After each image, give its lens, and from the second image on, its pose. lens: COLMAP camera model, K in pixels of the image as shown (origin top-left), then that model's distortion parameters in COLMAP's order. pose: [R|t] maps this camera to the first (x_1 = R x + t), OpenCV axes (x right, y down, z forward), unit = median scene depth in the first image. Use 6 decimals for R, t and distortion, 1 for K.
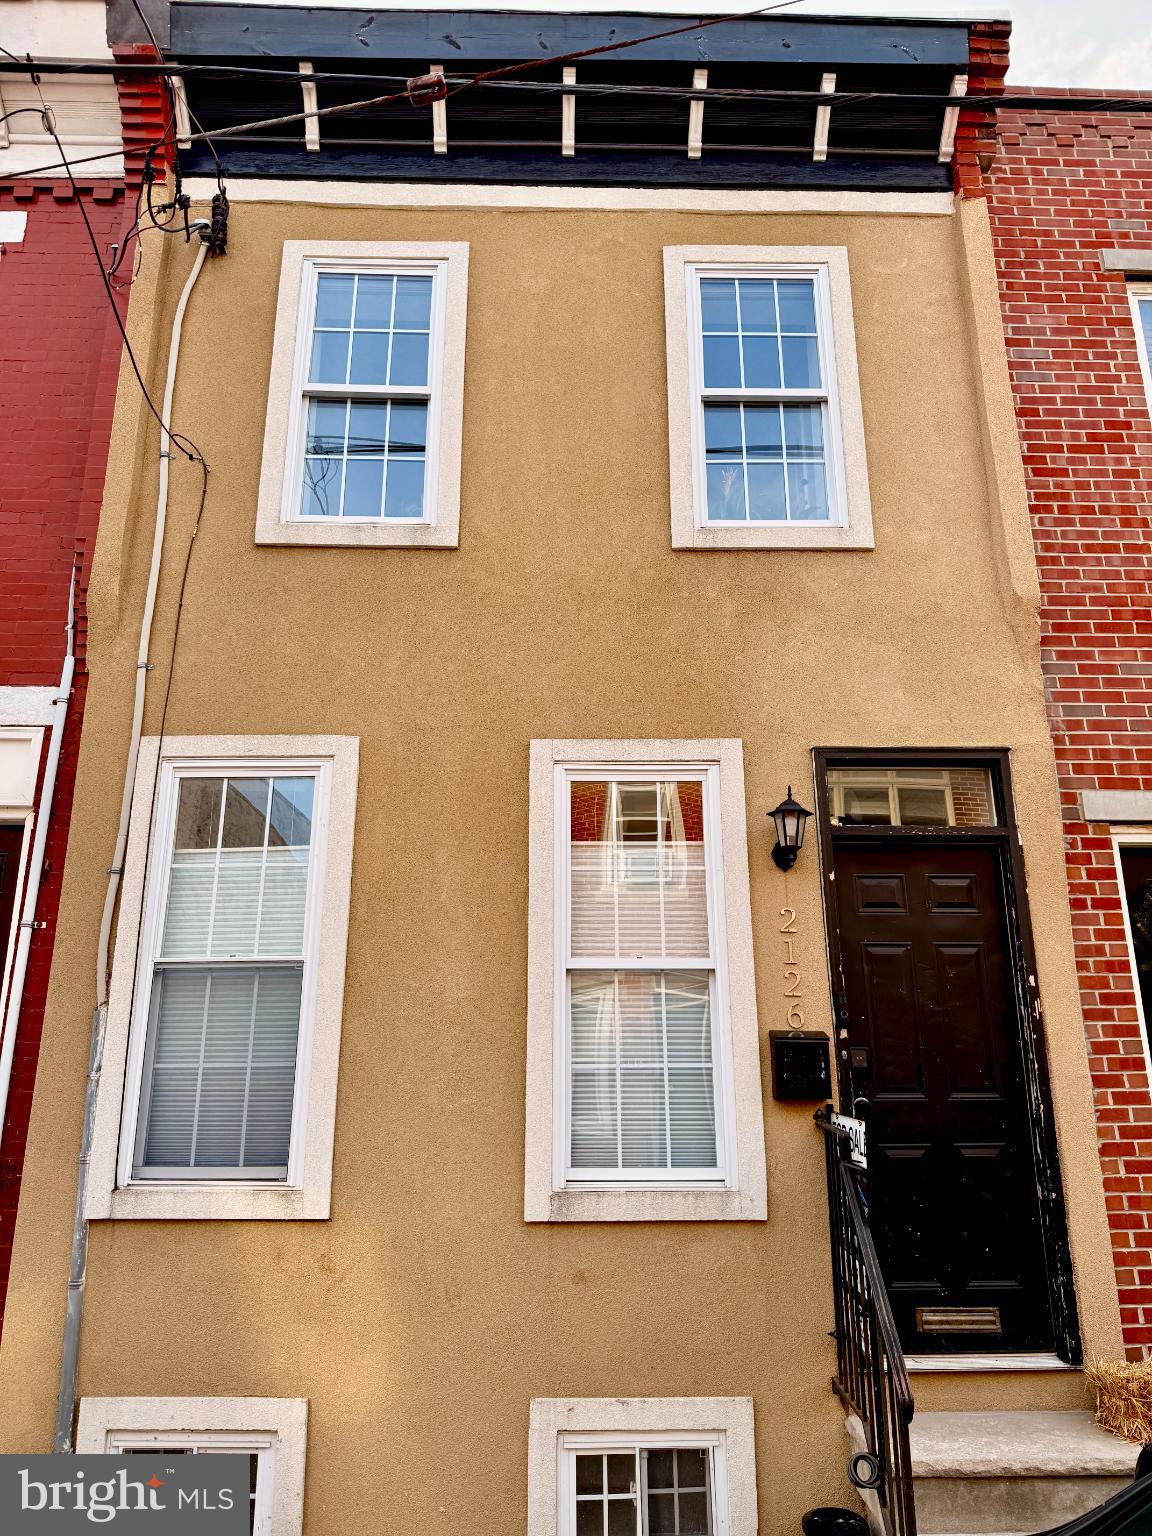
lens RADIAL K [[1094.2, 0, 574.8], [0, 1094.2, 760.2], [0, 0, 1]] dist [0.033741, -0.039461]
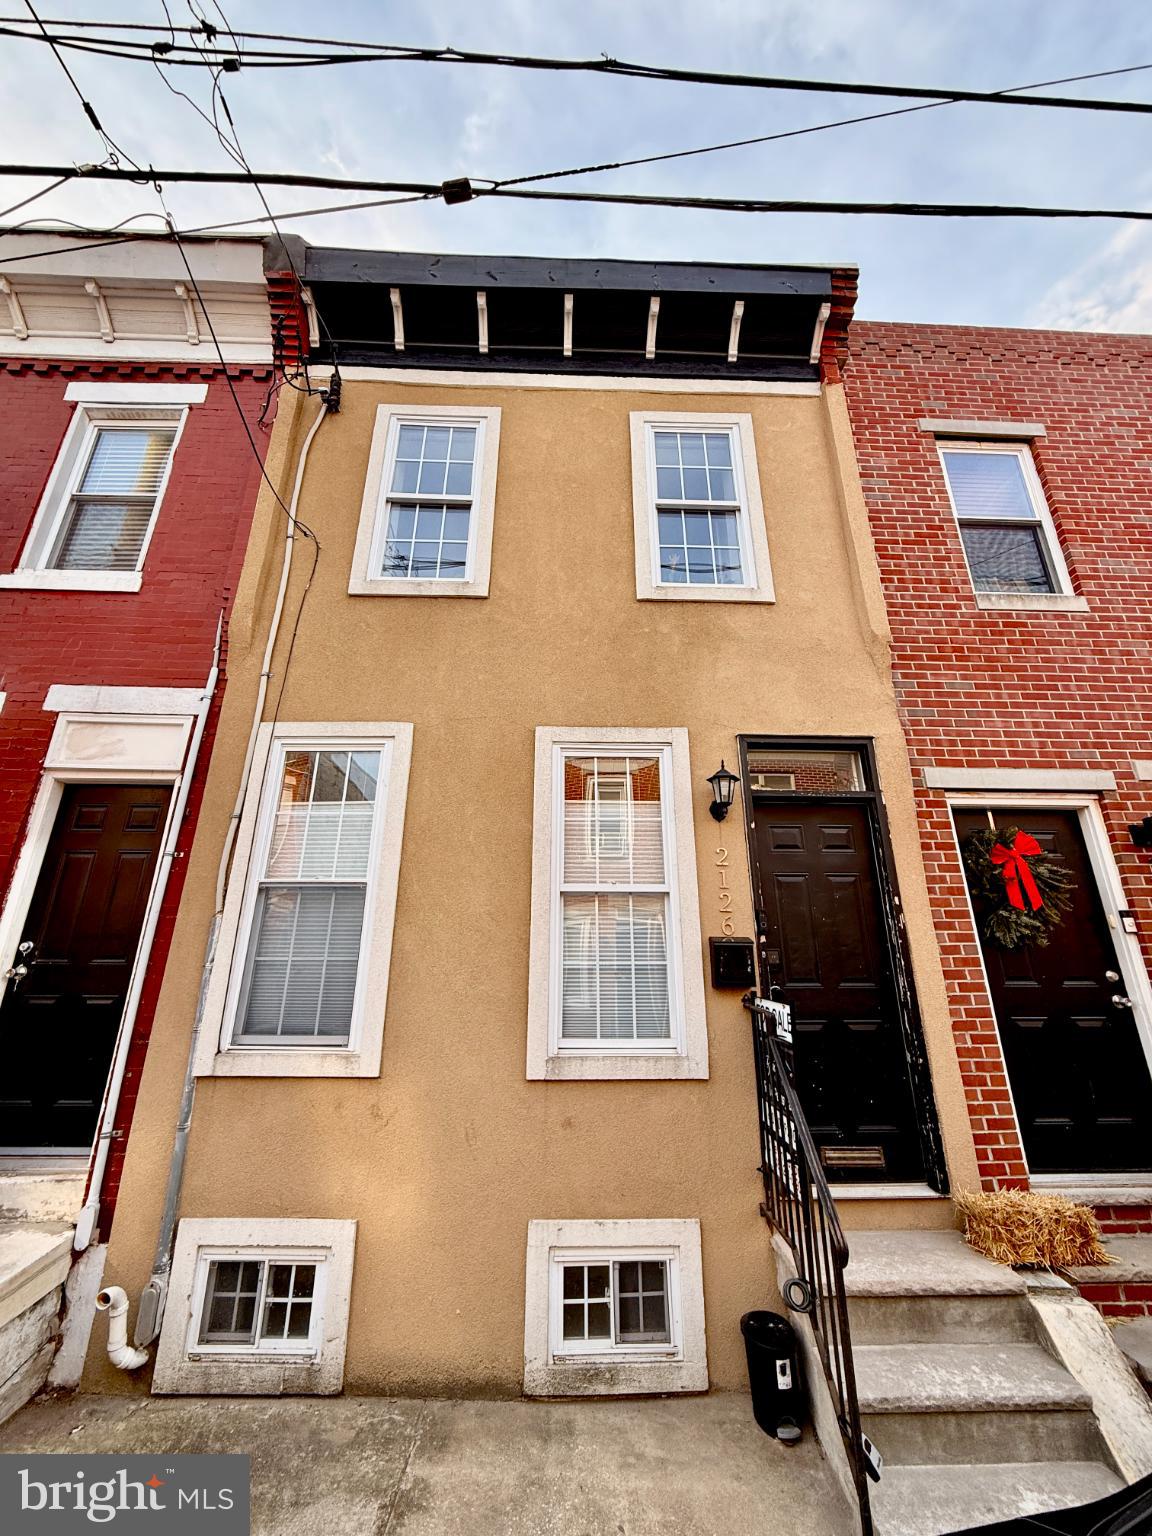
lens RADIAL K [[610.7, 0, 574.1], [0, 610.7, 763.1], [0, 0, 1]] dist [-0.000590, 0.000889]
pose [[0.999898, 0.010020, 0.010178, 0.000283], [-0.009551, 0.998935, -0.045146, 0.063730], [-0.010620, 0.045044, 0.998929, 0.222033]]
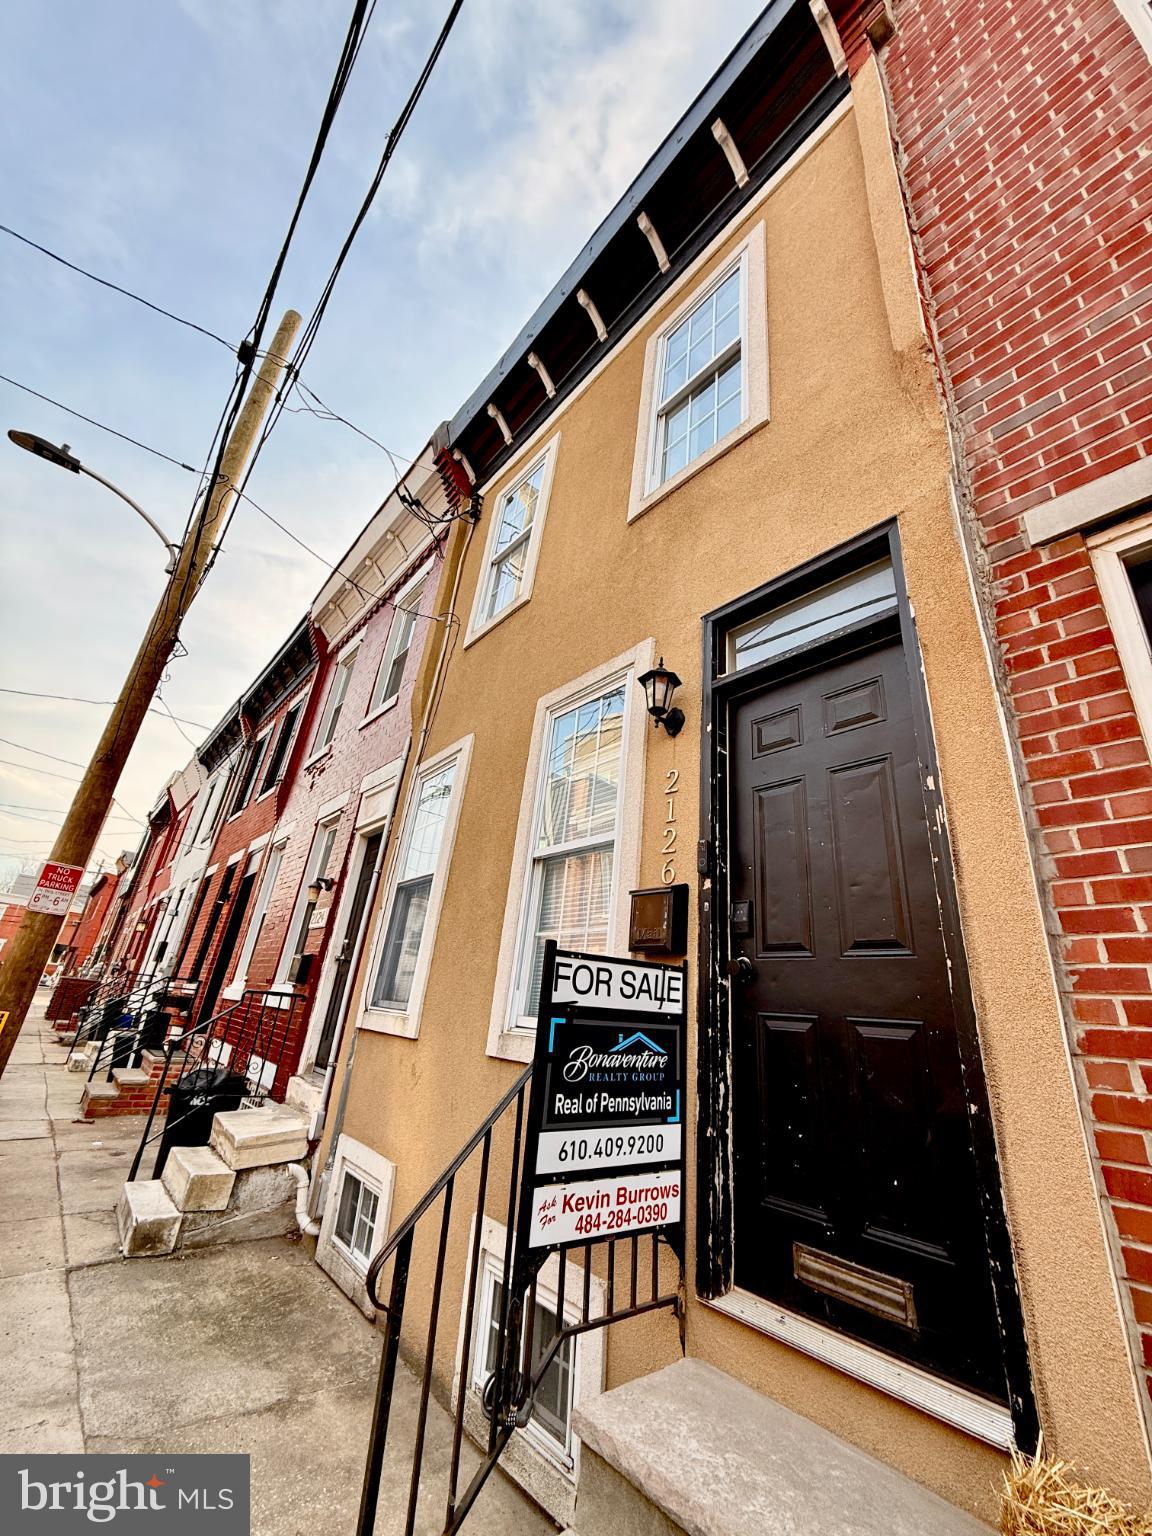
lens RADIAL K [[610.7, 0, 571.3], [0, 610.7, 760.9], [0, 0, 1]] dist [-0.000590, 0.000889]
pose [[0.624639, -0.250120, -0.739774, 0.541228], [0.129229, 0.967366, -0.217953, 0.232237], [0.770146, 0.040541, 0.636577, 0.554611]]
